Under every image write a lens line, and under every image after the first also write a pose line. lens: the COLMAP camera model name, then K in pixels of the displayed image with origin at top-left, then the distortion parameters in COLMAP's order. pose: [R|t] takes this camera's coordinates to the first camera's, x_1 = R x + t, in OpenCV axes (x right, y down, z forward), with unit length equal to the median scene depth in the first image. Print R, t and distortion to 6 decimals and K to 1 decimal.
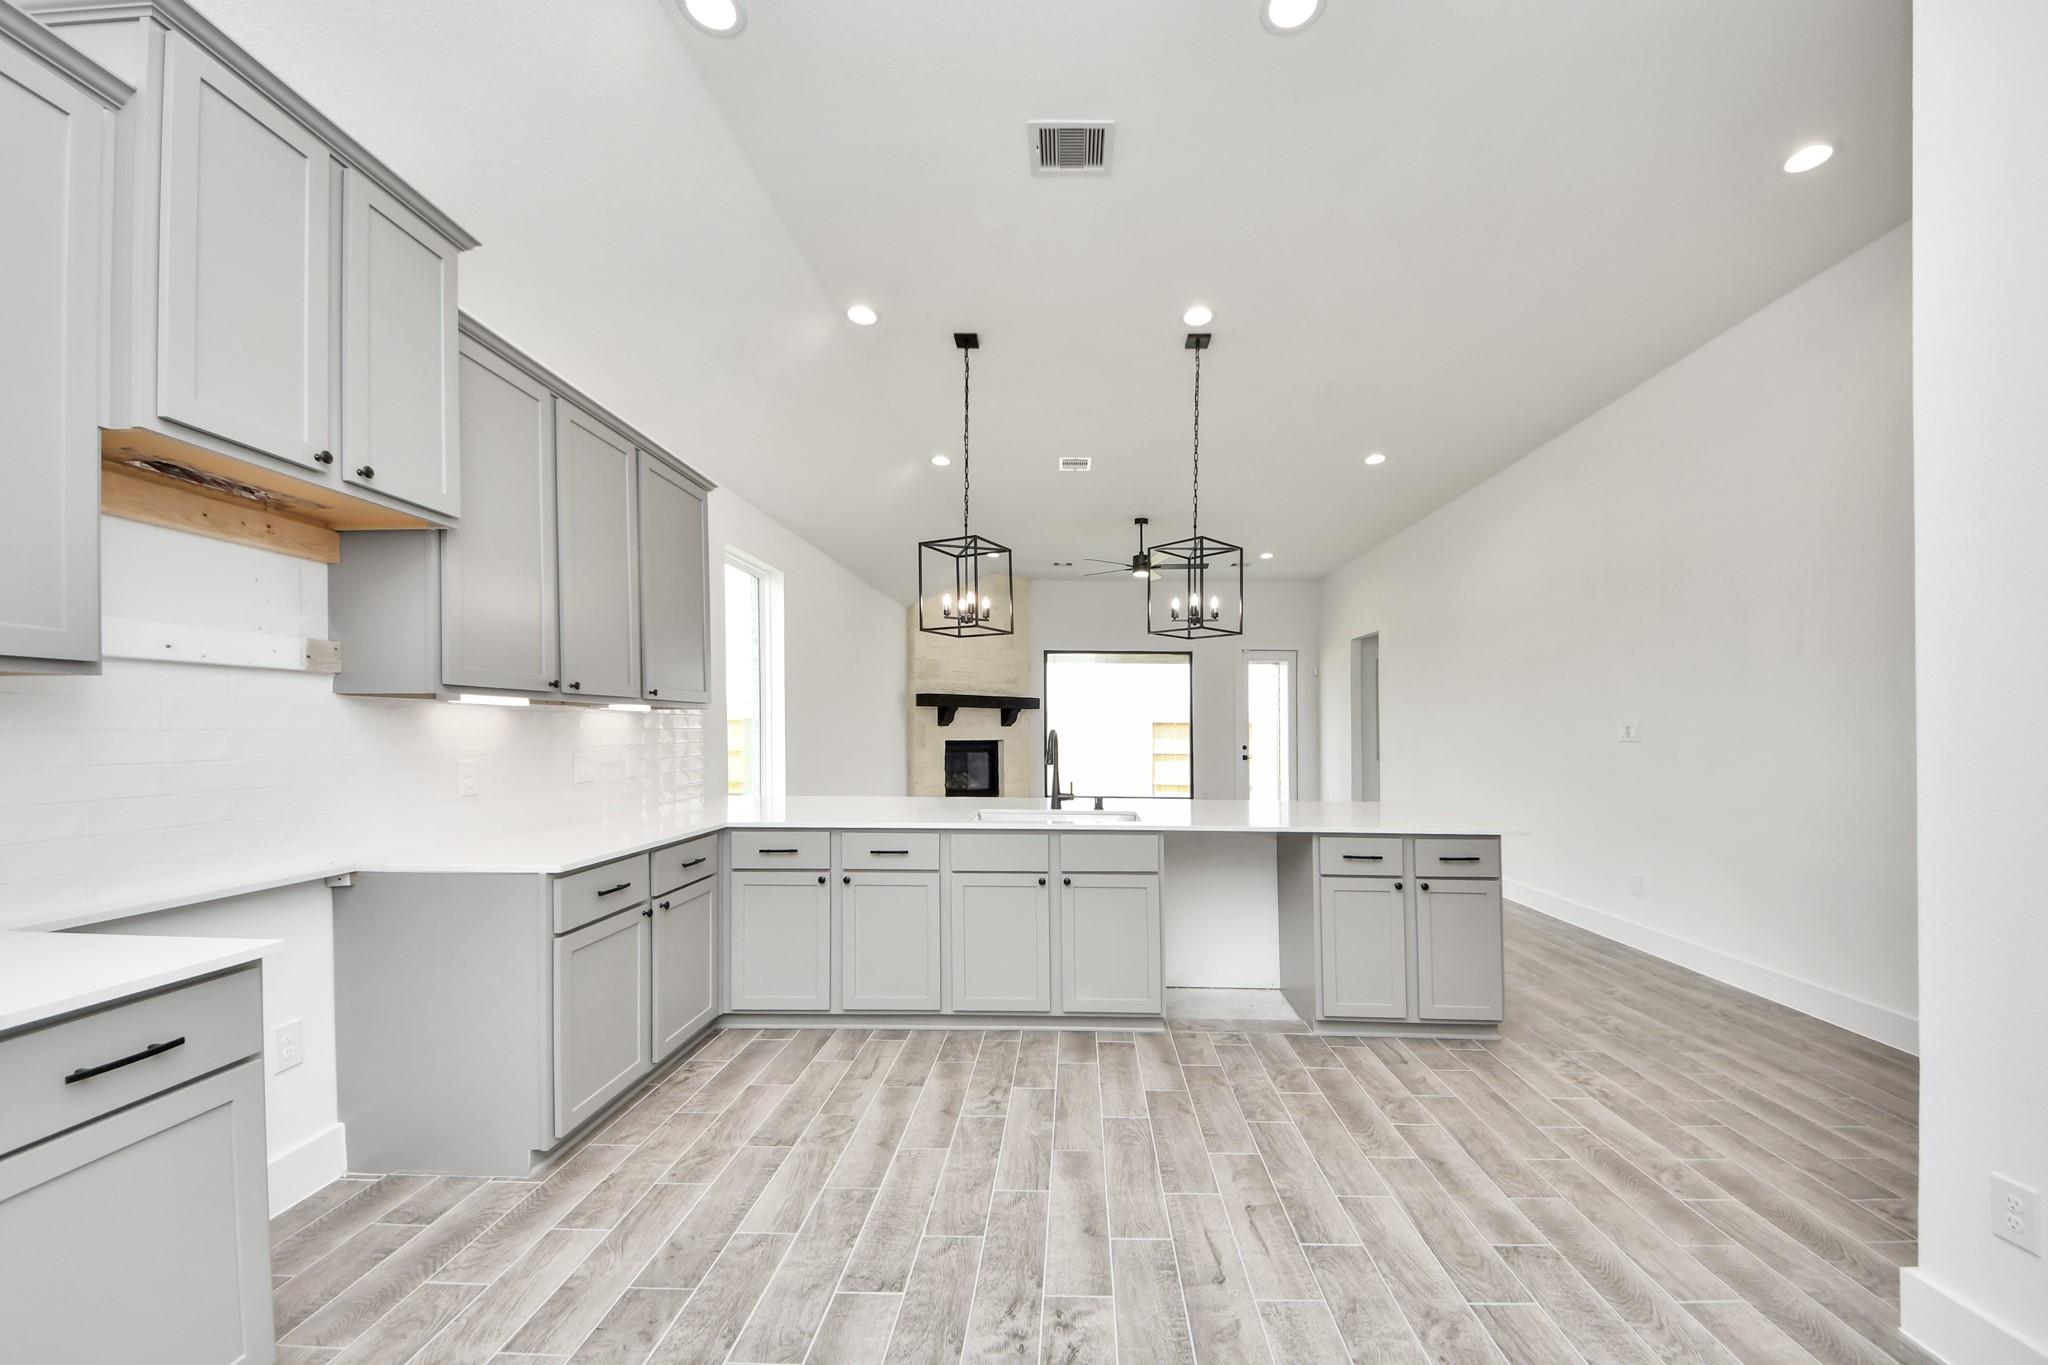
lens RADIAL K [[744.1, 0, 1093.5], [0, 744.1, 728.6], [0, 0, 1]] dist [0.002356, -0.003799]
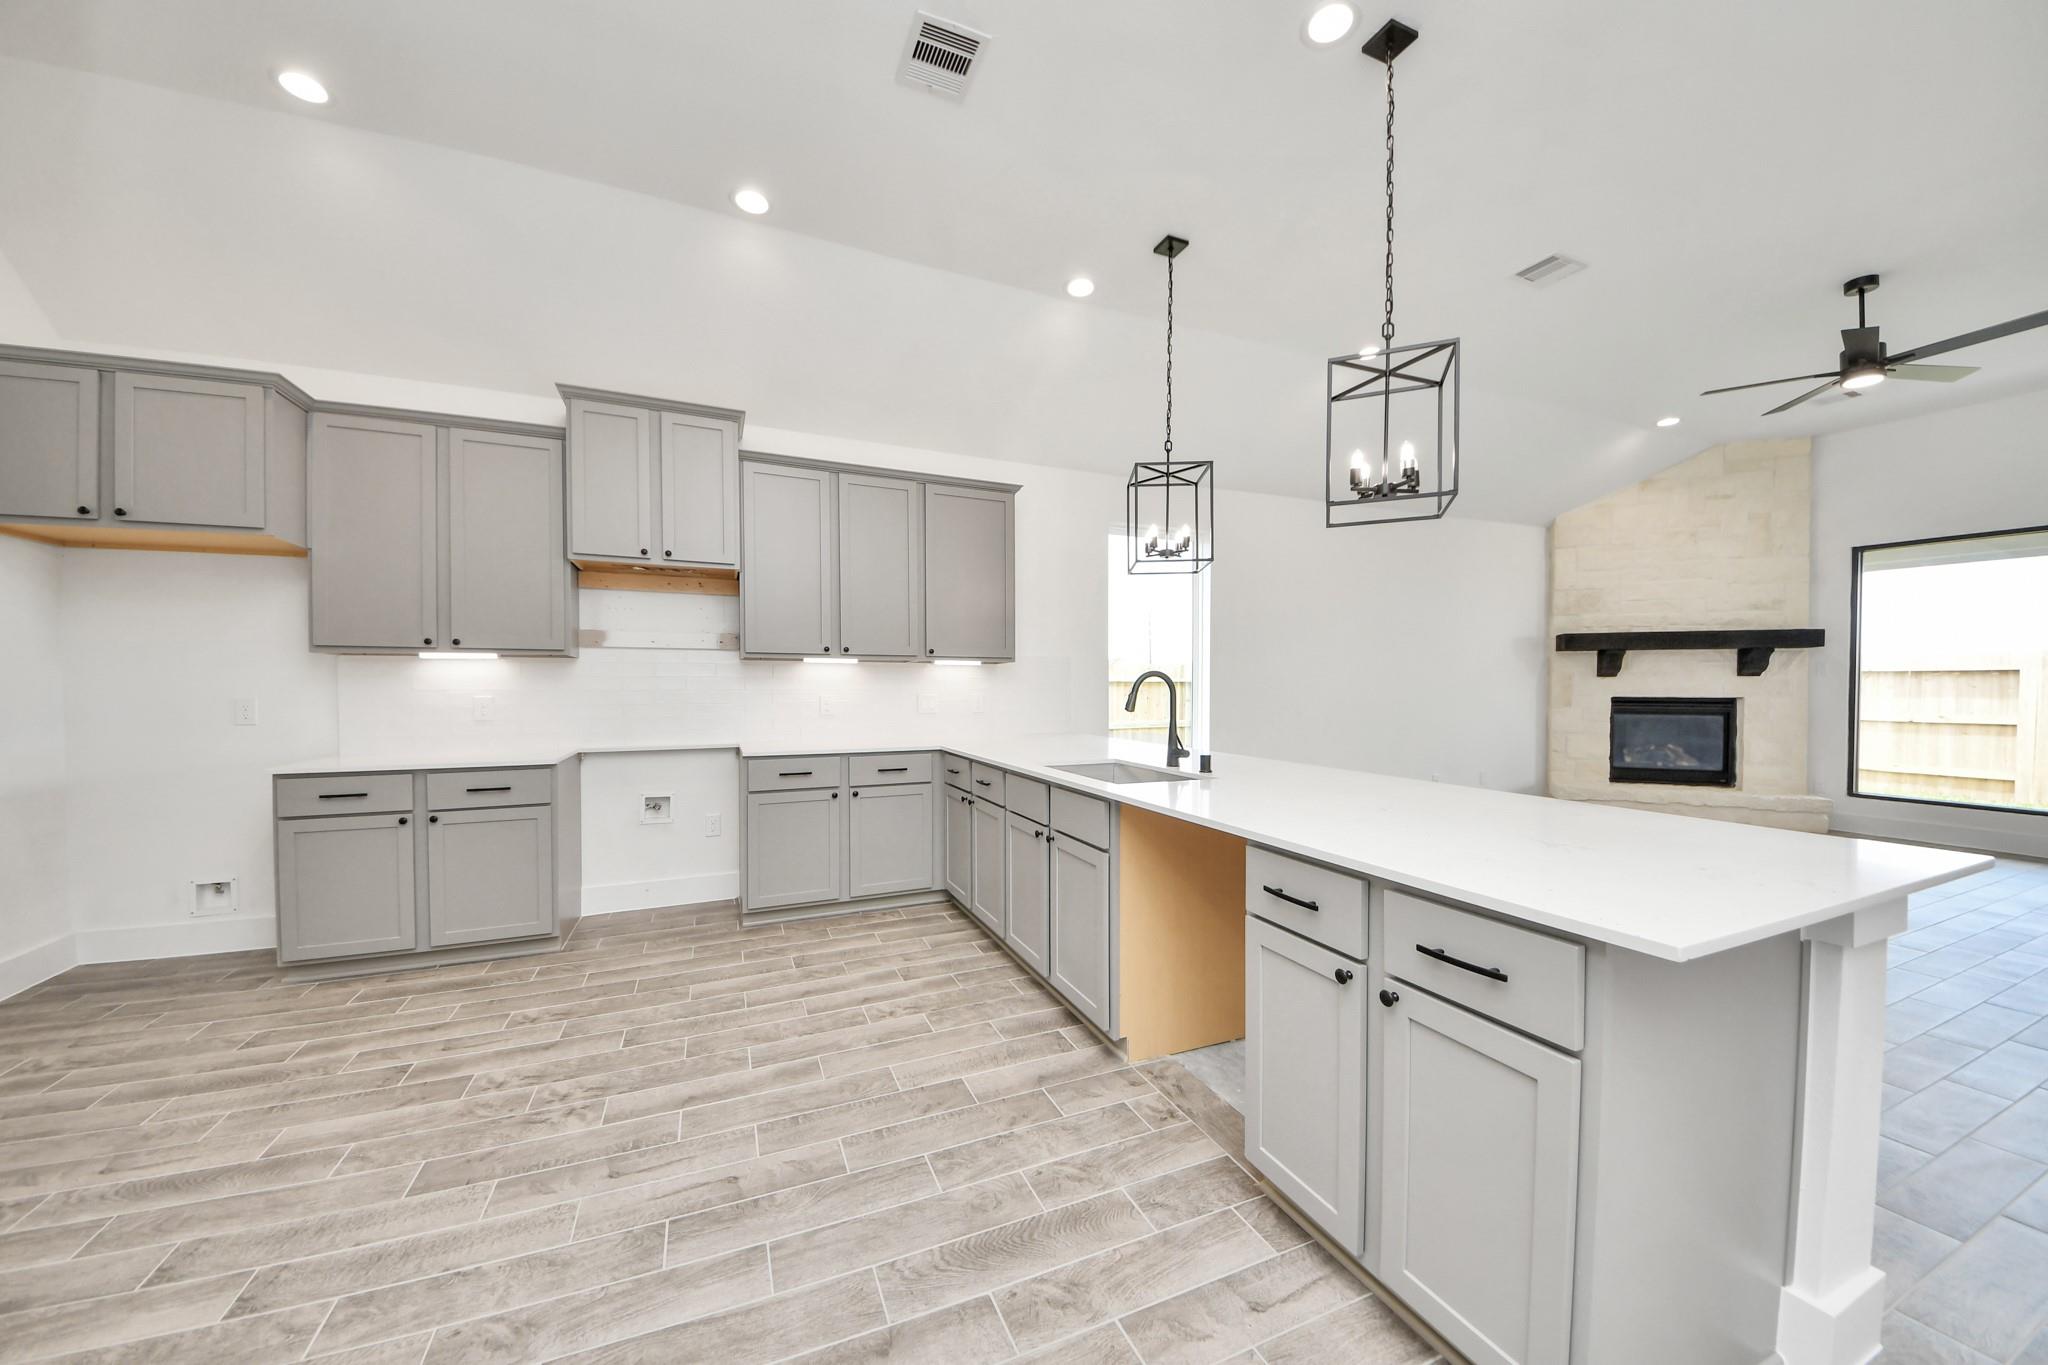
lens RADIAL K [[744.1, 0, 1047.6], [0, 744.1, 693.5], [0, 0, 1]] dist [0.002356, -0.003799]
pose [[0.405383, 0.010185, -0.914090, 1.009340], [-0.001168, 0.999943, 0.010624, 0.023975], [0.914146, -0.003240, 0.405372, 0.818370]]
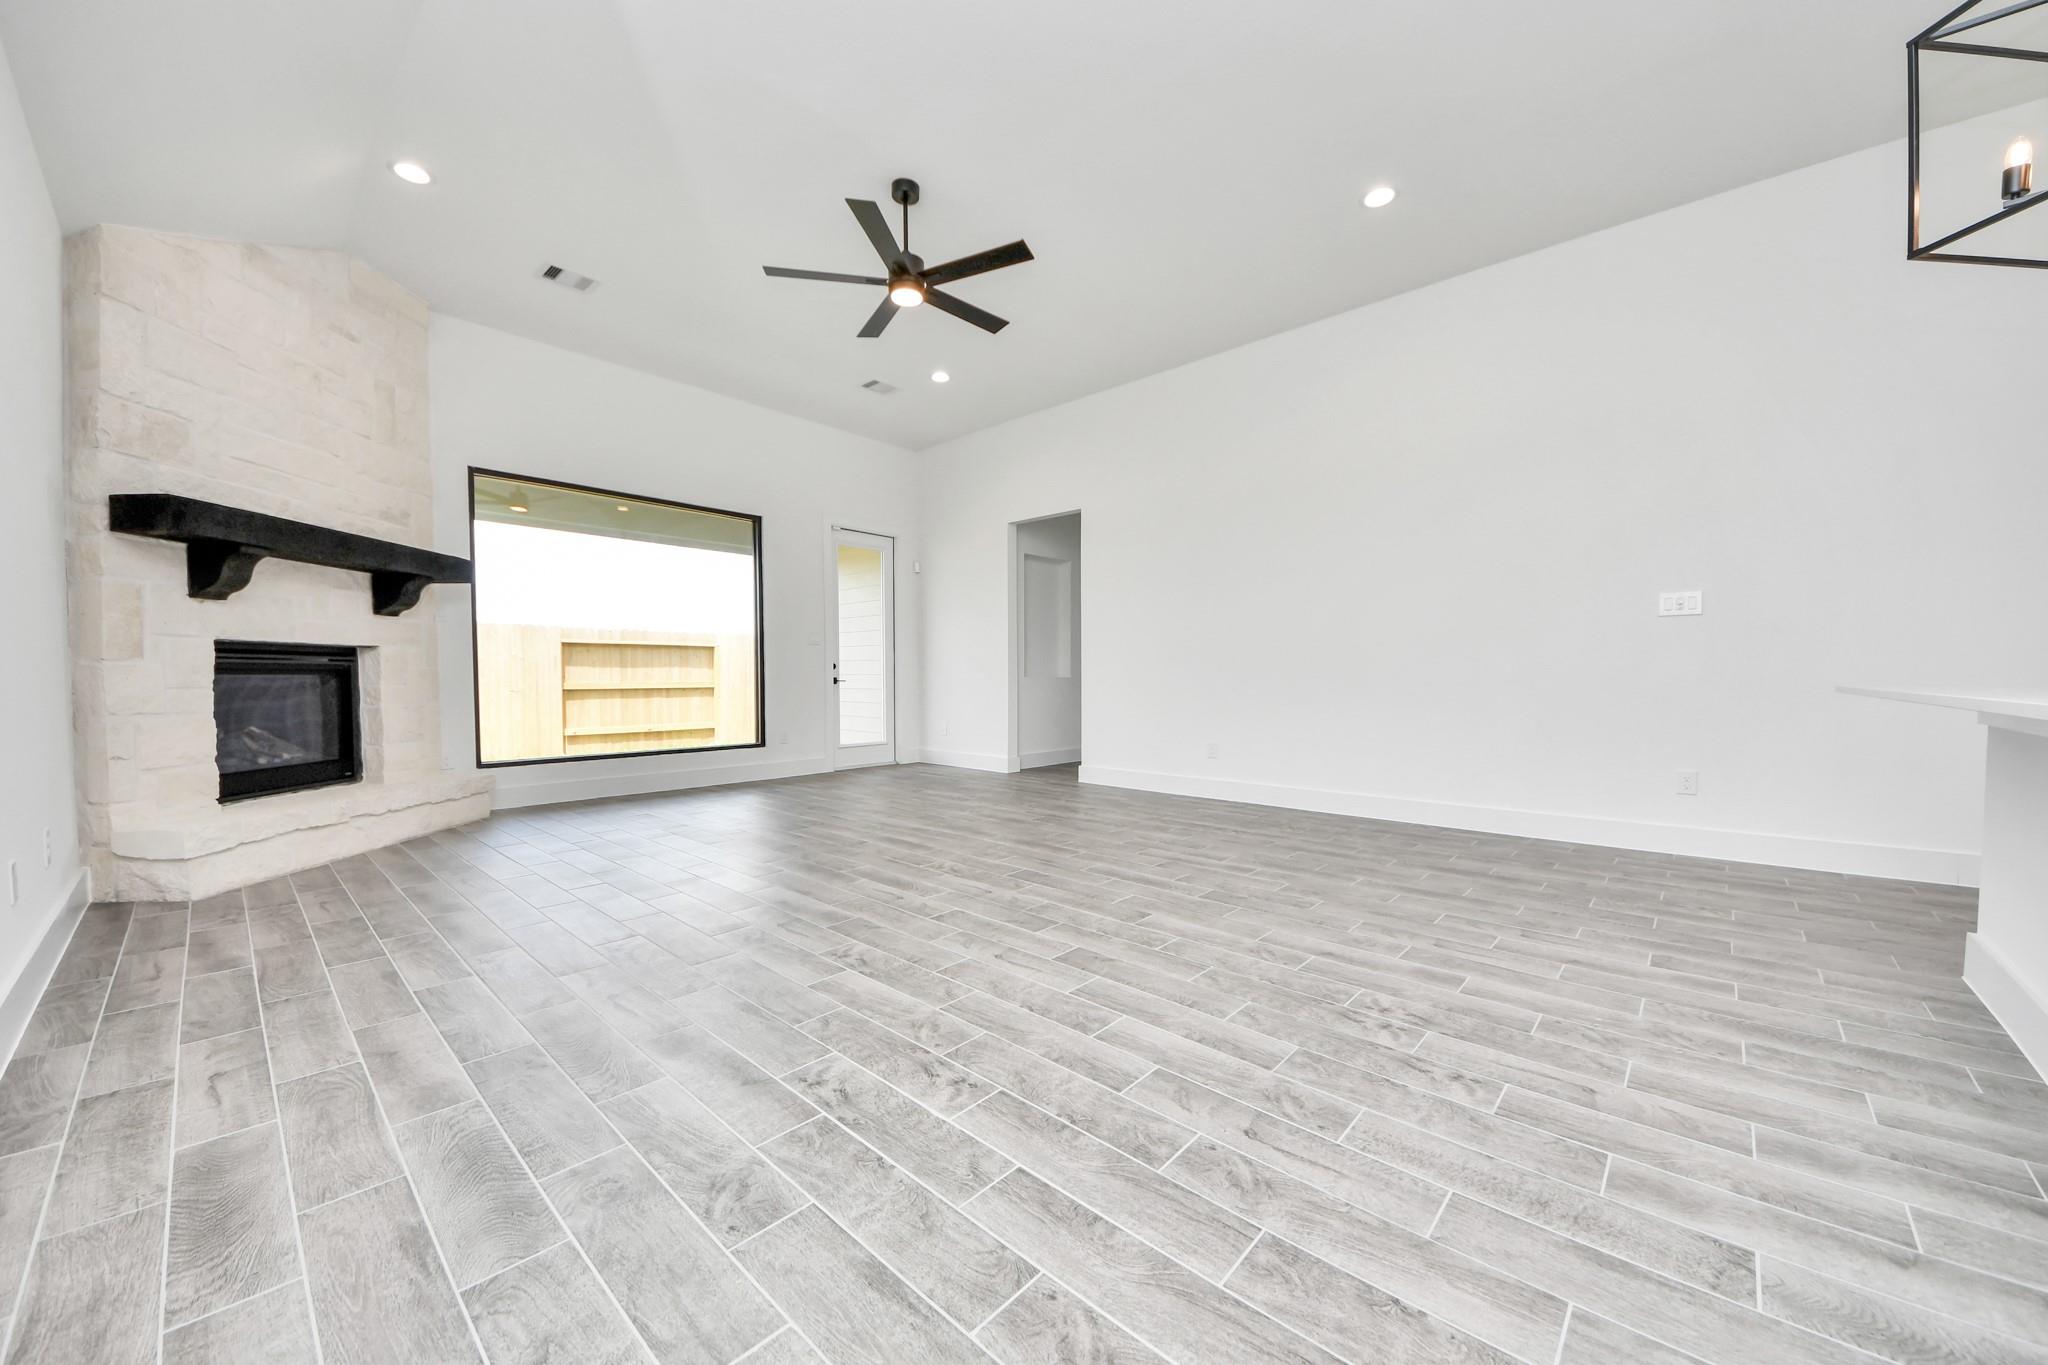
lens RADIAL K [[744.1, 0, 1011.4], [0, 744.1, 667.9], [0, 0, 1]] dist [0.002356, -0.003799]
pose [[0.694618, -0.004107, 0.719367, -0.783671], [0.011038, 0.999927, -0.004949, 0.152689], [-0.719294, 0.011378, 0.694612, 1.895682]]
